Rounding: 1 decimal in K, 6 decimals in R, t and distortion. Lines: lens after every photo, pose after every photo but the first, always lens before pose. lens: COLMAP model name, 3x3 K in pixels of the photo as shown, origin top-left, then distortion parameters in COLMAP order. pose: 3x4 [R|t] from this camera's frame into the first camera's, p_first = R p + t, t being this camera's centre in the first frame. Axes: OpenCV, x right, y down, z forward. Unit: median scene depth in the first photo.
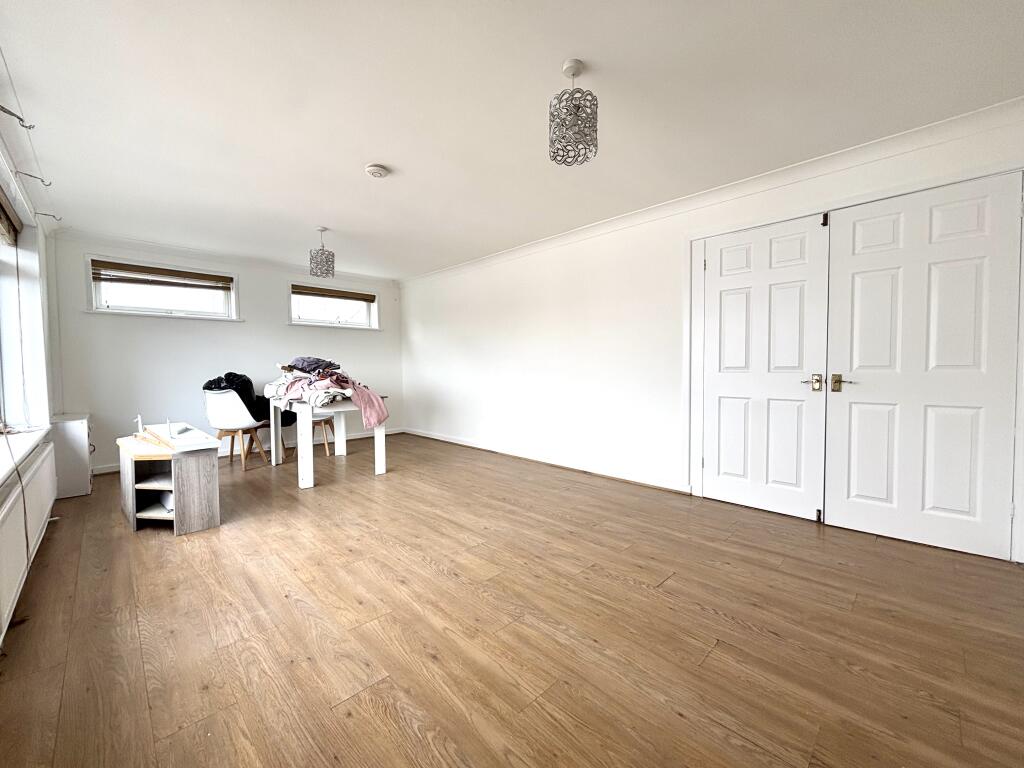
lens RADIAL K [[412.0, 0, 512.4], [0, 412.0, 386.7], [0, 0, 1]] dist [0.001576, -0.000285]
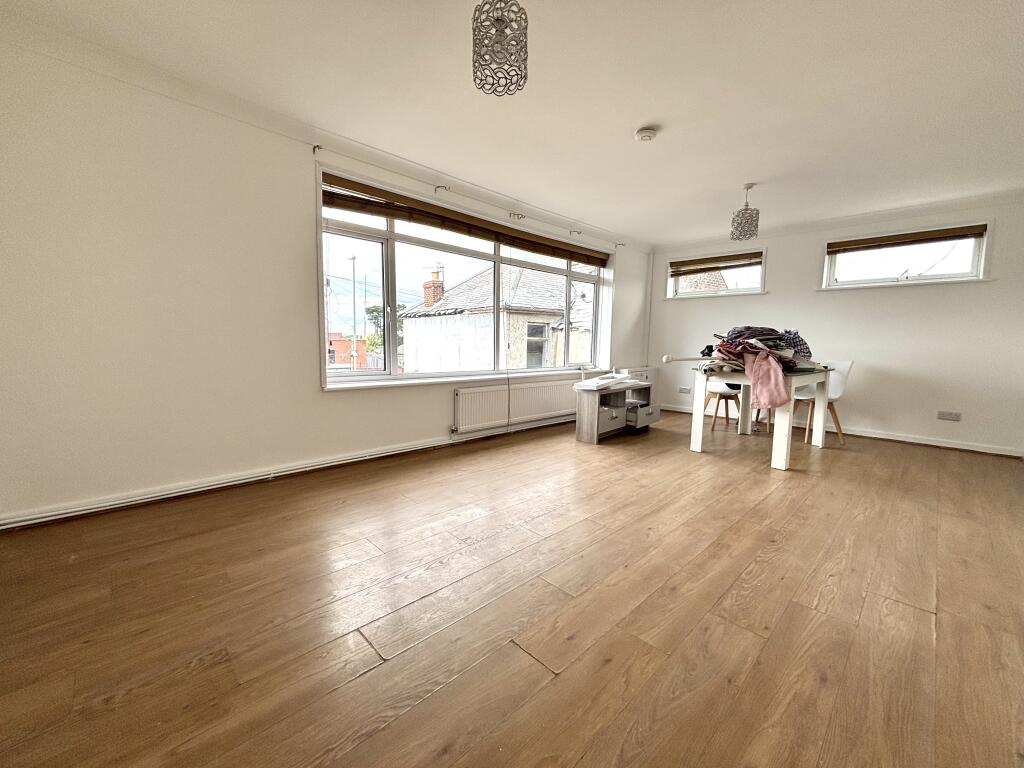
lens RADIAL K [[412.0, 0, 510.5], [0, 412.0, 383.6], [0, 0, 1]] dist [0.001576, -0.000285]
pose [[-0.004837, 0.115098, -0.993342, 0.757609], [-0.070035, 0.990876, 0.115153, -0.019407], [0.997533, 0.070126, 0.003268, 0.734880]]
